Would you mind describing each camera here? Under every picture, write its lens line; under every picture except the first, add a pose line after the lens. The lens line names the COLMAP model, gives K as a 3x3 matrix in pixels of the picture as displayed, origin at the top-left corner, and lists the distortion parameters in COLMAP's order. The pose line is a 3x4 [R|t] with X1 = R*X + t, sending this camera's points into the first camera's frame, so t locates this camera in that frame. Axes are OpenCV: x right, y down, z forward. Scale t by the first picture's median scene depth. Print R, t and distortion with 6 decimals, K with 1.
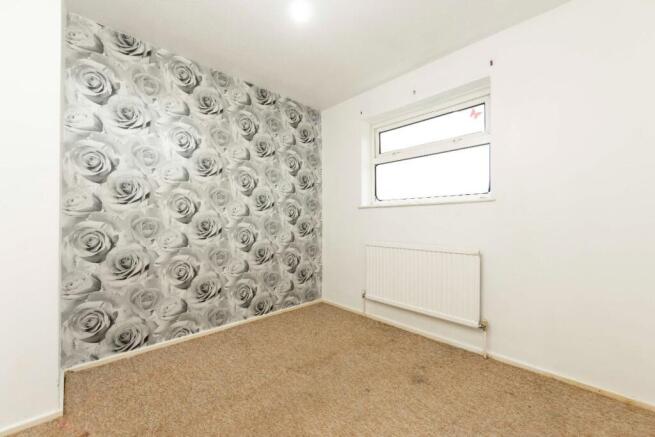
lens RADIAL K [[267.1, 0, 339.9], [0, 267.1, 220.7], [0, 0, 1]] dist [0.000764, 0.000373]
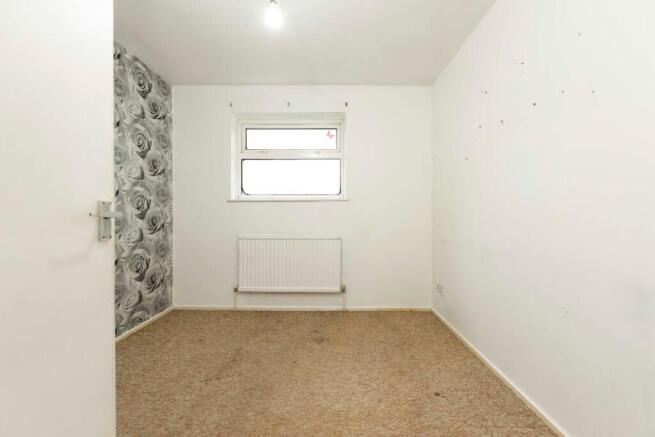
lens RADIAL K [[271.1, 0, 327.5], [0, 271.1, 210.7], [0, 0, 1]] dist [0.000171, 0.000153]
pose [[0.690735, 0.005856, 0.723084, -0.387059], [-0.002453, 0.999980, -0.005755, -0.008176], [-0.723104, 0.002202, 0.690736, 0.051961]]
